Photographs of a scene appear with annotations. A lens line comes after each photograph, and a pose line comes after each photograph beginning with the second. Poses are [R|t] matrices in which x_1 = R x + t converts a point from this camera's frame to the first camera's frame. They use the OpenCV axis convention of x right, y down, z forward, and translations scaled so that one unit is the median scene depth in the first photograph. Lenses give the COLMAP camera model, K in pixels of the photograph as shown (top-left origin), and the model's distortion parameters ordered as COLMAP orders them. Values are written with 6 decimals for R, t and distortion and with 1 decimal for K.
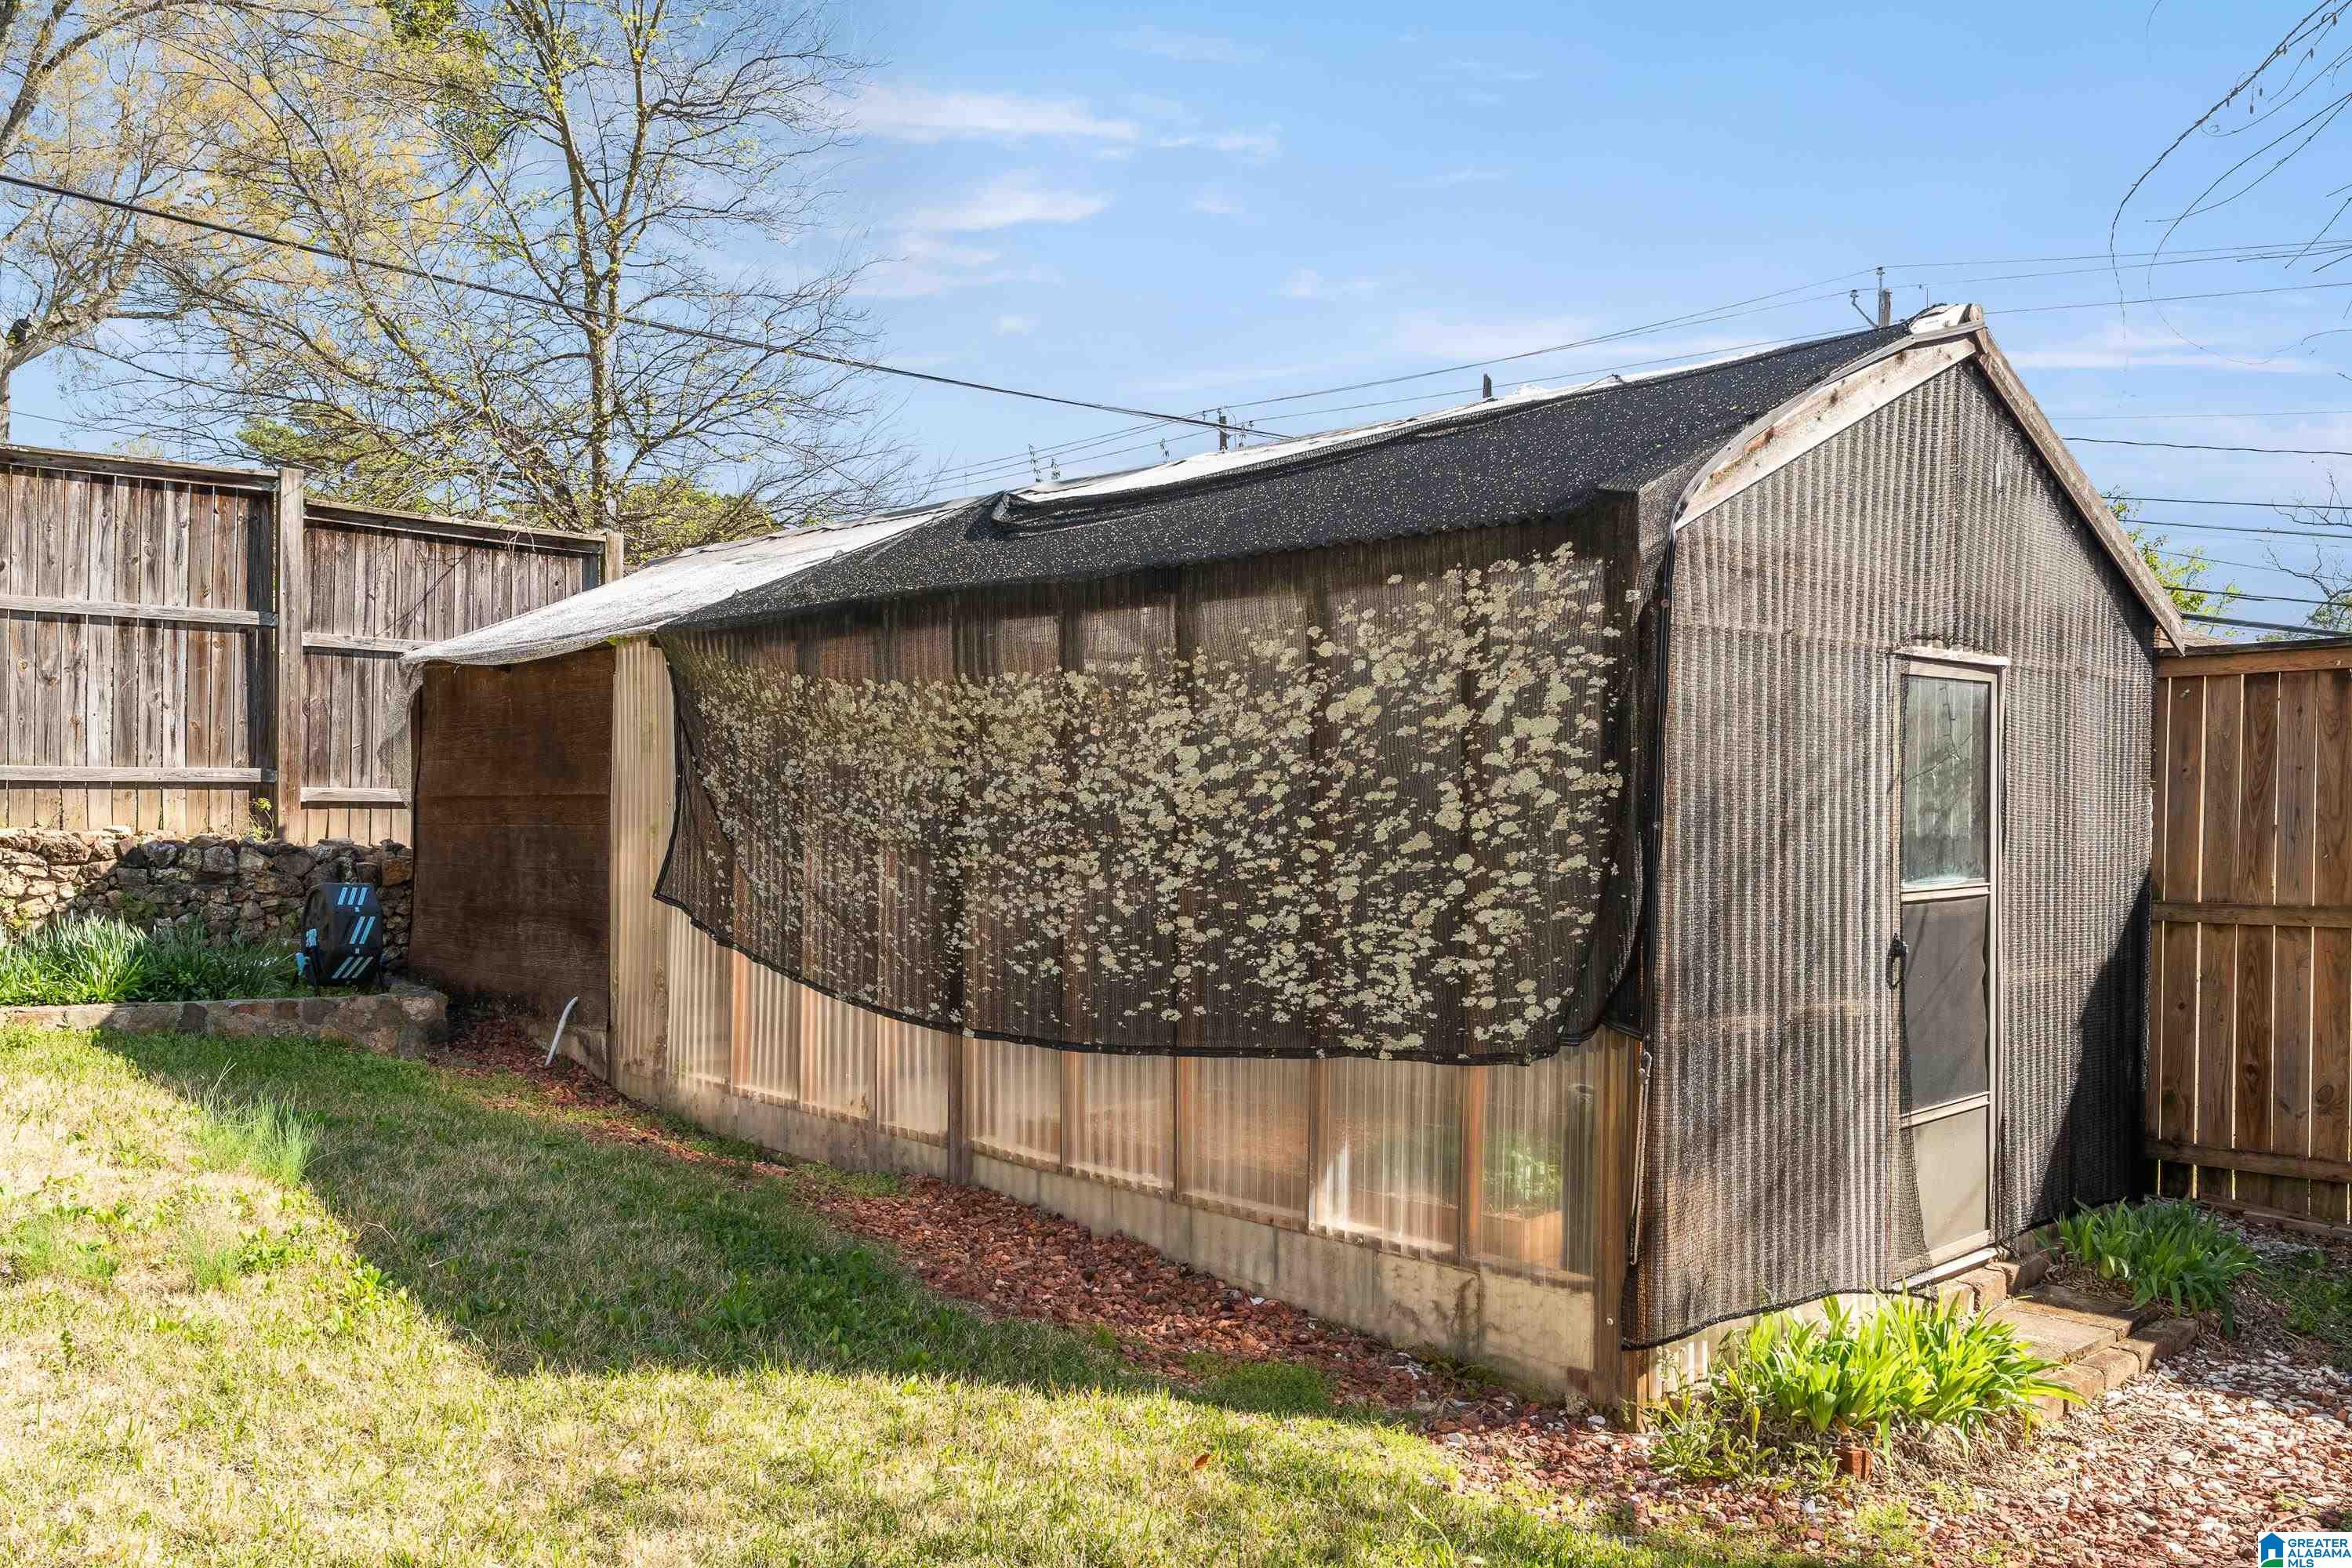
lens RADIAL K [[1975.1, 0, 1169.1], [0, 1975.1, 788.9], [0, 0, 1]] dist [-0.009185, -0.001918]
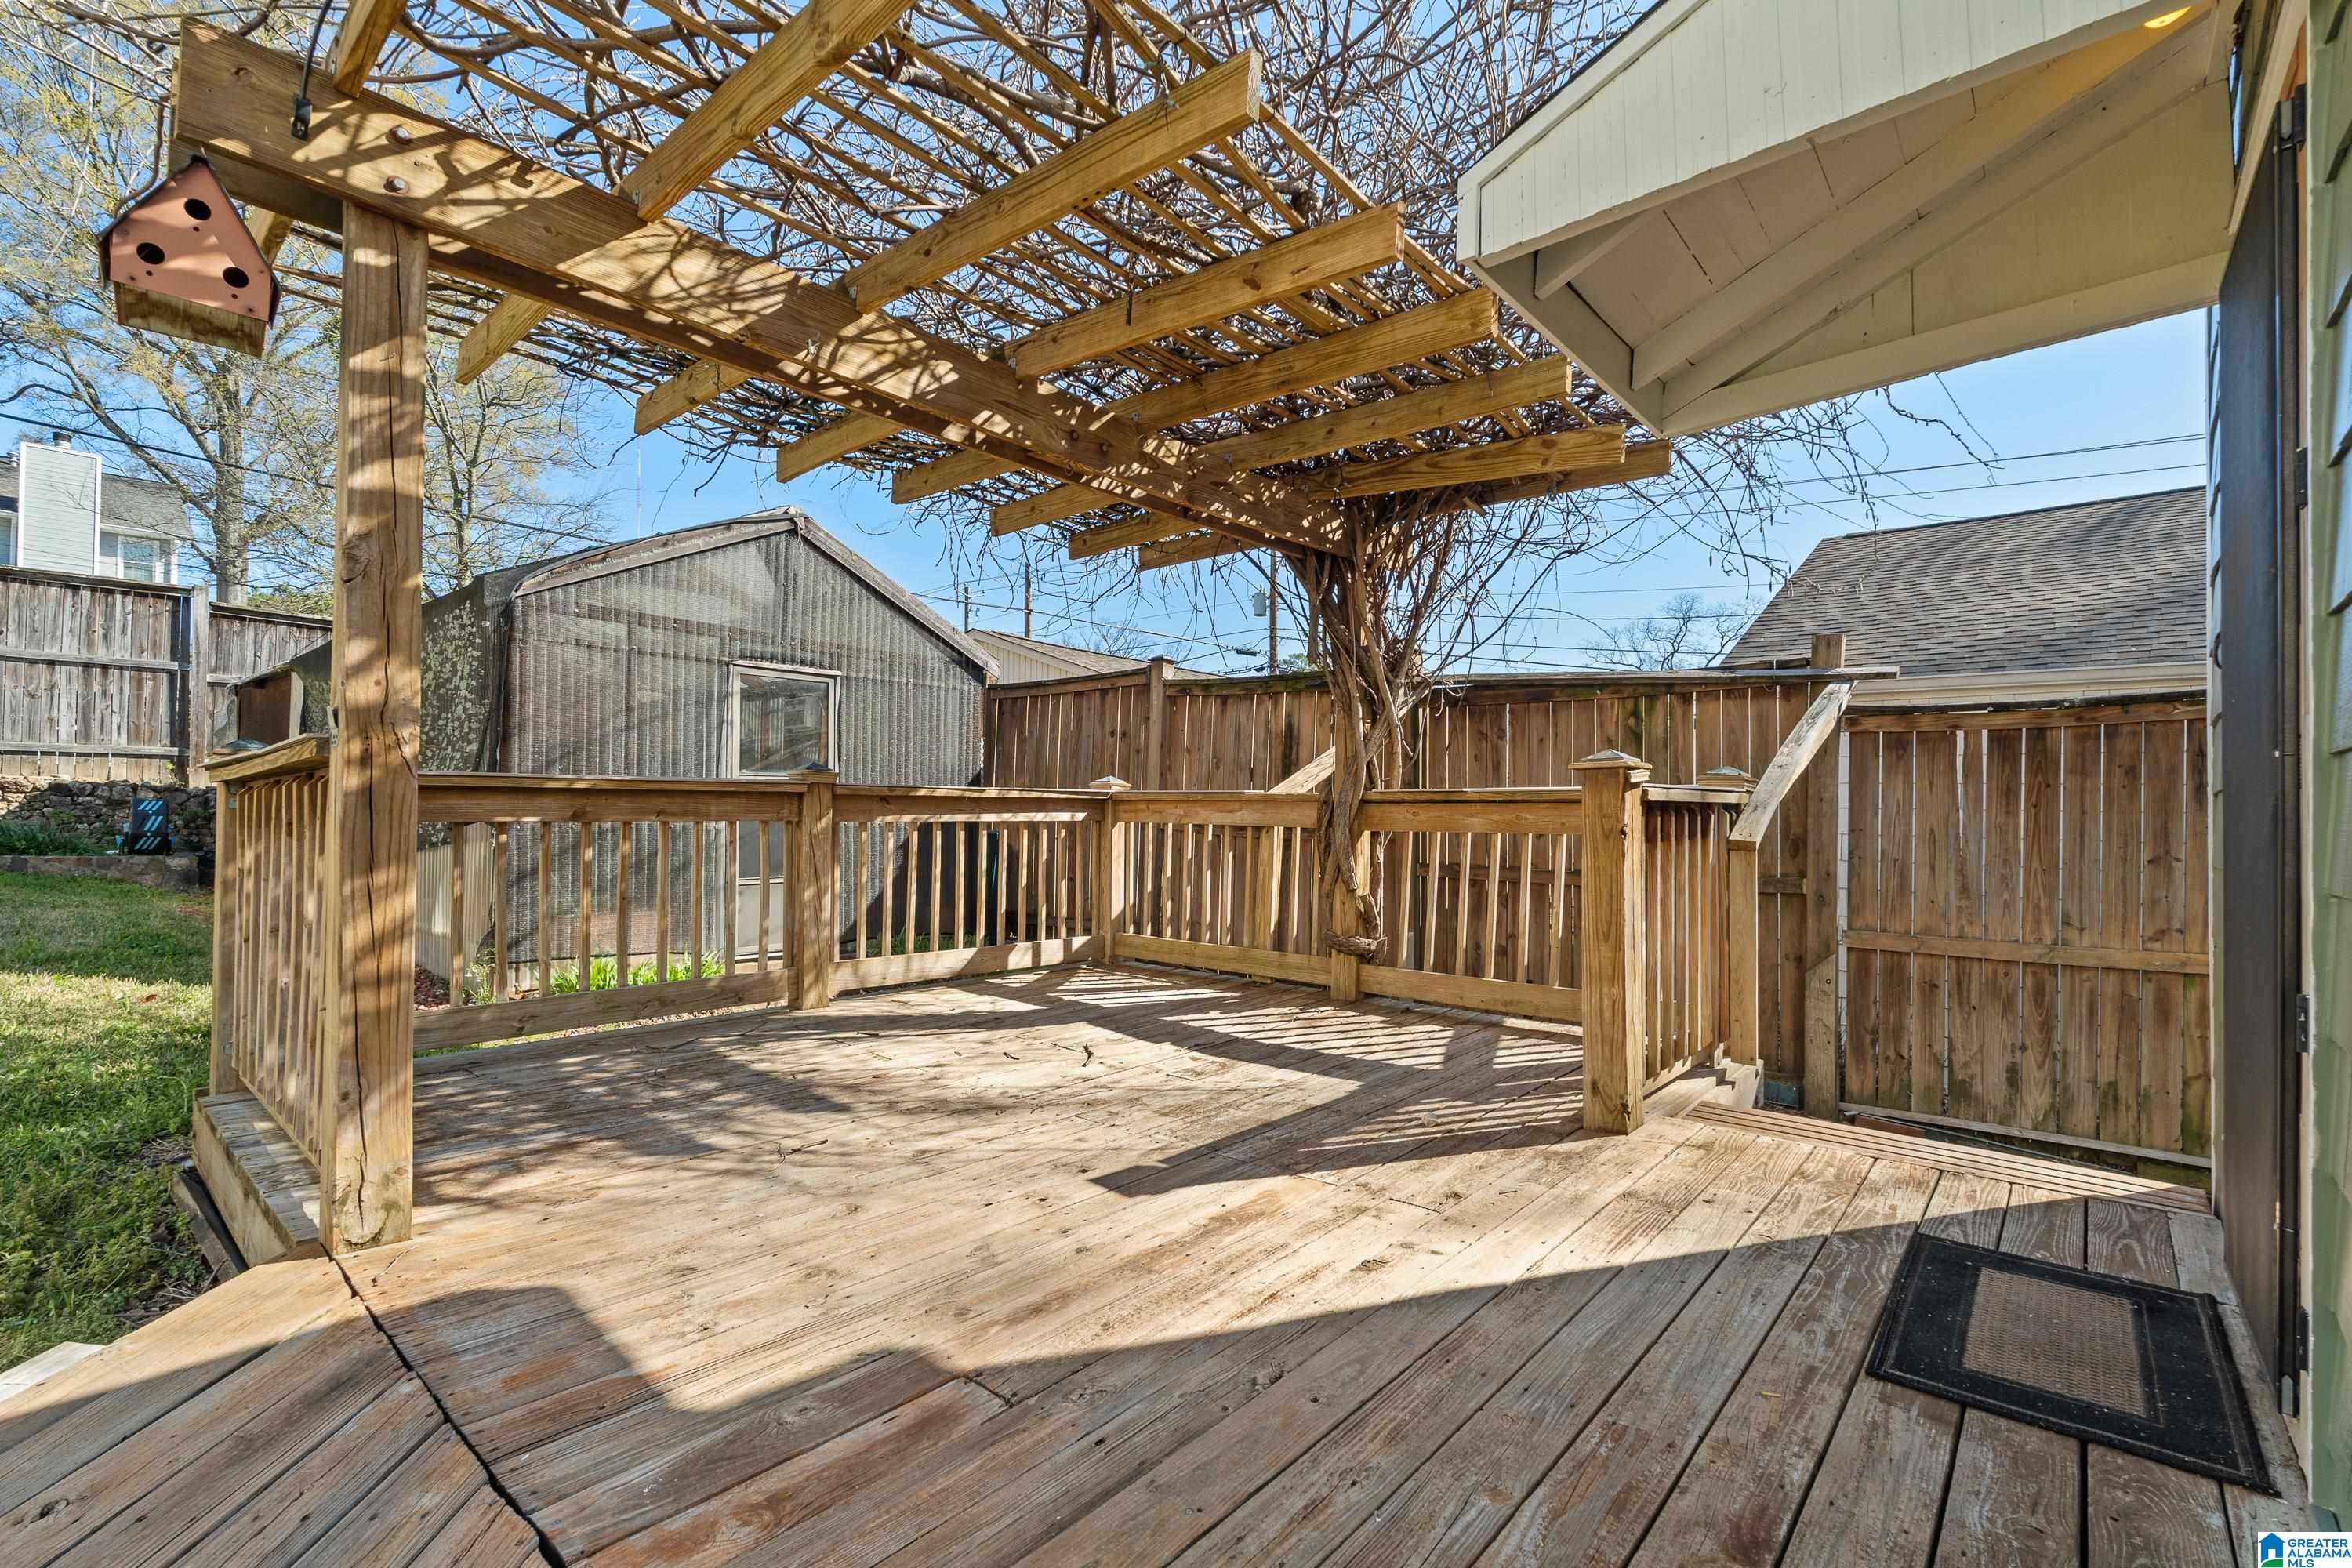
lens RADIAL K [[1095.1, 0, 1185.8], [0, 1095.1, 784.9], [0, 0, 1]] dist [-0.003658, -0.000795]
pose [[0.992566, 0.004833, 0.121613, 0.355621], [-0.002500, 0.999810, -0.019334, 0.042750], [-0.121683, 0.018886, 0.992389, -0.122416]]
